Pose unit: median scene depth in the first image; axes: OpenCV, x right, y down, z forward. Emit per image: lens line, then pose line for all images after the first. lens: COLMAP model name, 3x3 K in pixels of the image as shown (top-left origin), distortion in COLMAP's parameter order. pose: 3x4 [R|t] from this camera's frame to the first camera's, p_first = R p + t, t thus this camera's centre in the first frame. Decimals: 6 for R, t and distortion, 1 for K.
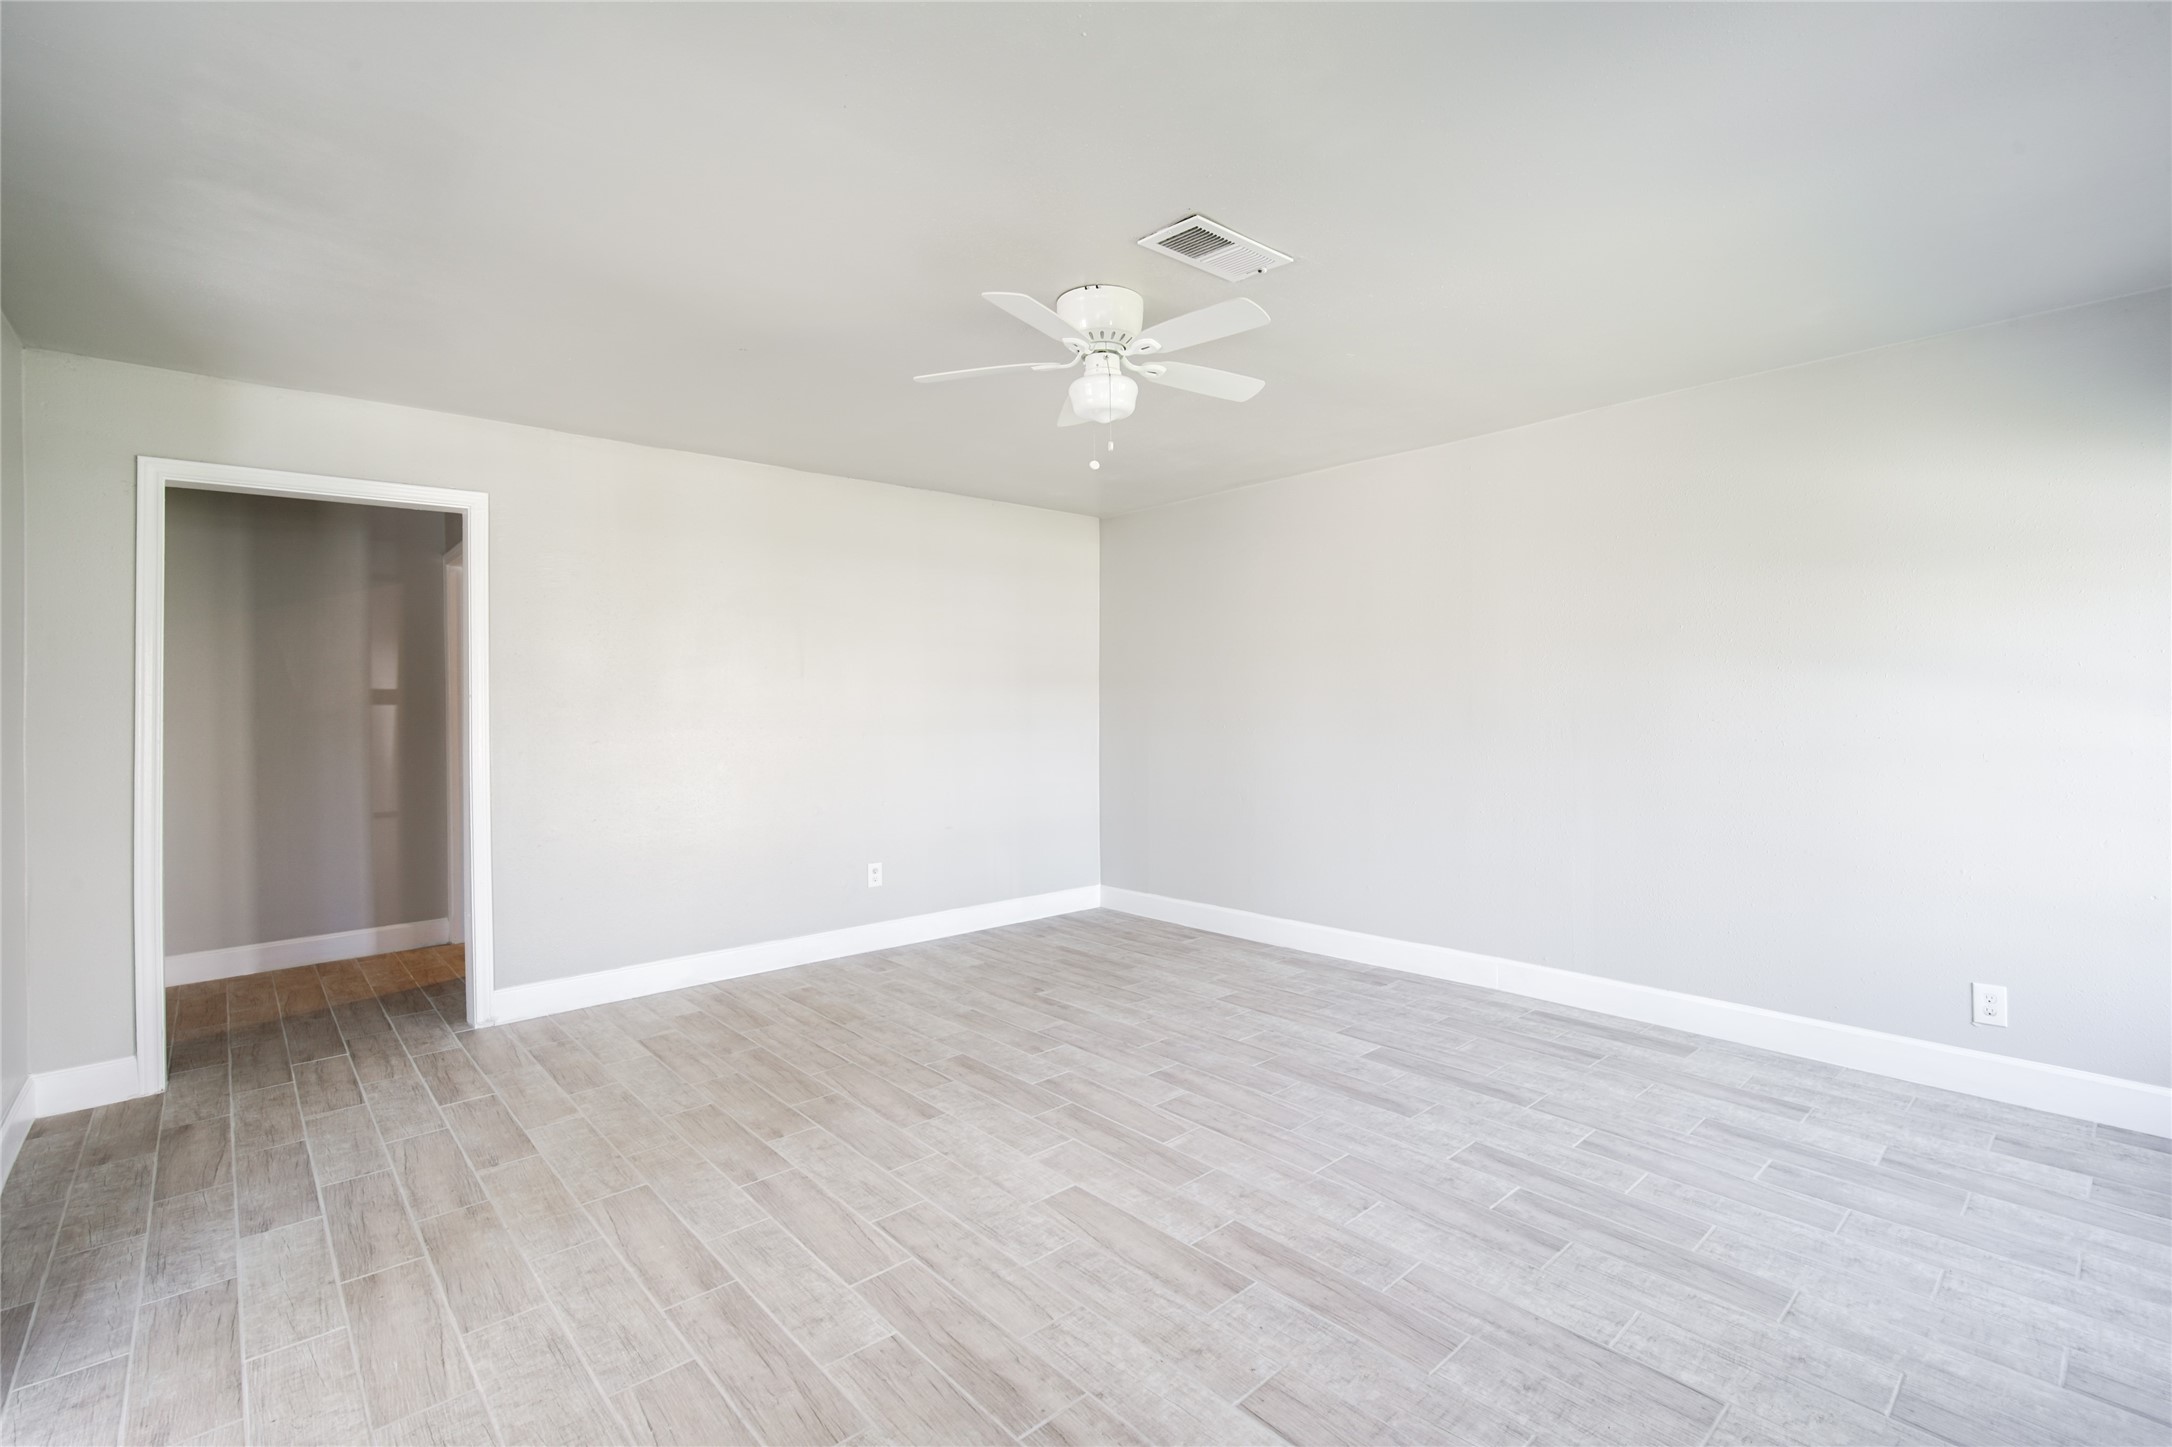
lens RADIAL K [[978.2, 0, 1086.6], [0, 978.2, 713.5], [0, 0, 1]] dist [-0.013687, -0.000033]
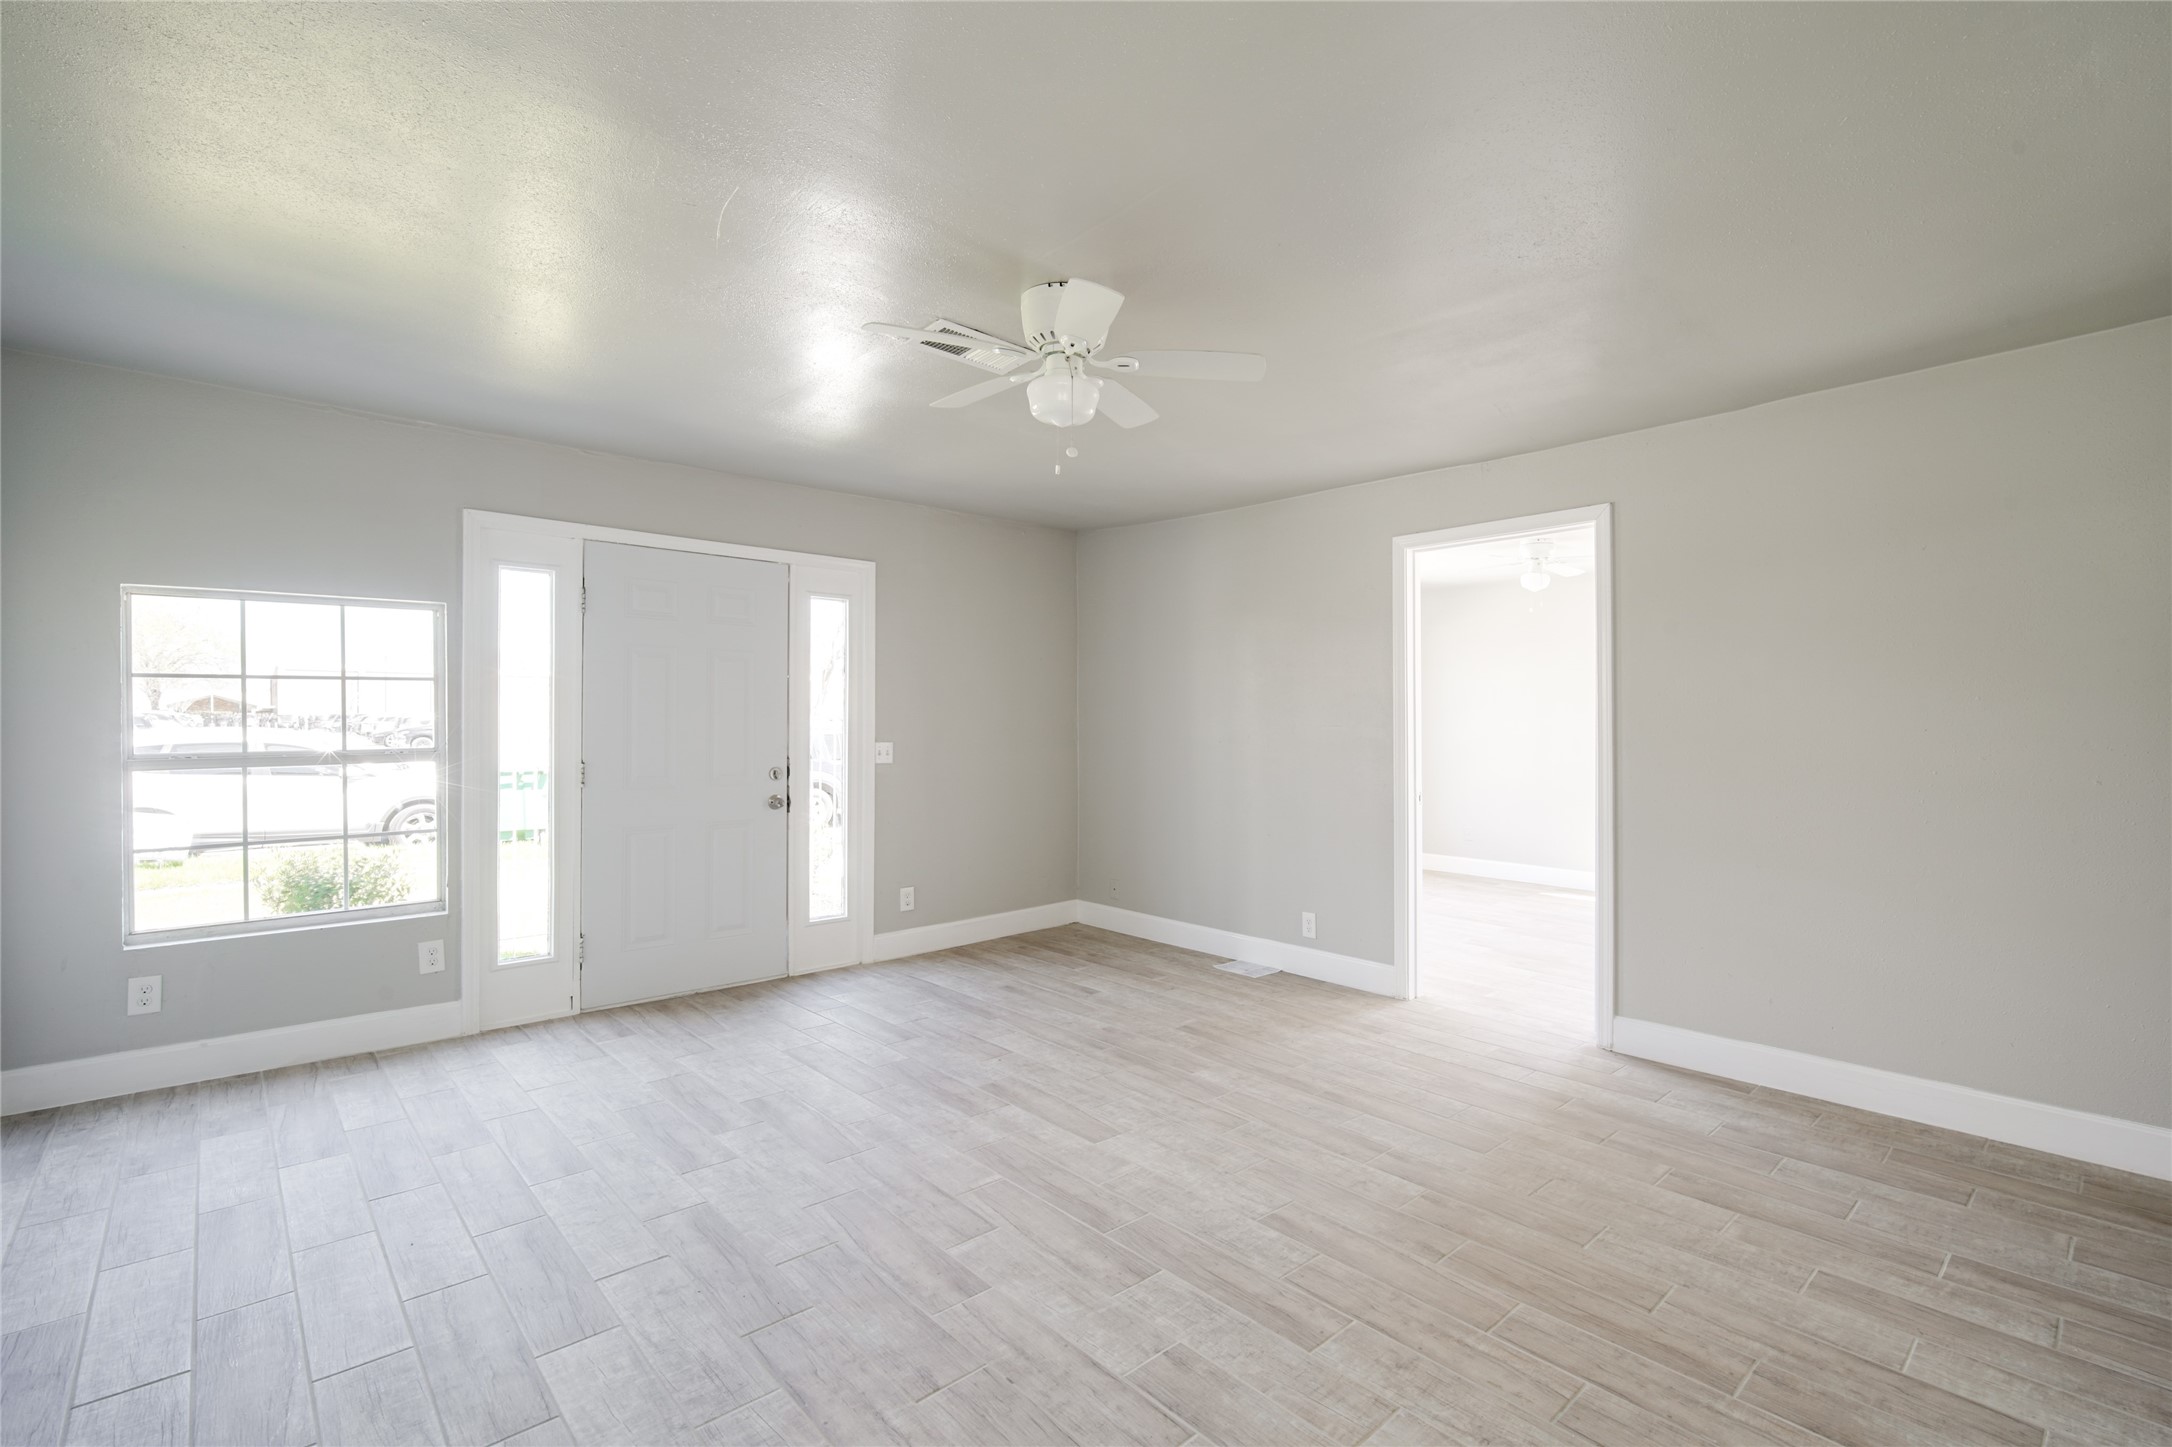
lens RADIAL K [[978.2, 0, 1086.6], [0, 978.2, 722.8], [0, 0, 1]] dist [-0.013687, -0.000033]
pose [[-0.999986, 0.004625, -0.002674, -0.001324], [0.004601, 0.999949, 0.009035, -0.015315], [0.002716, 0.009023, -0.999956, 2.036839]]
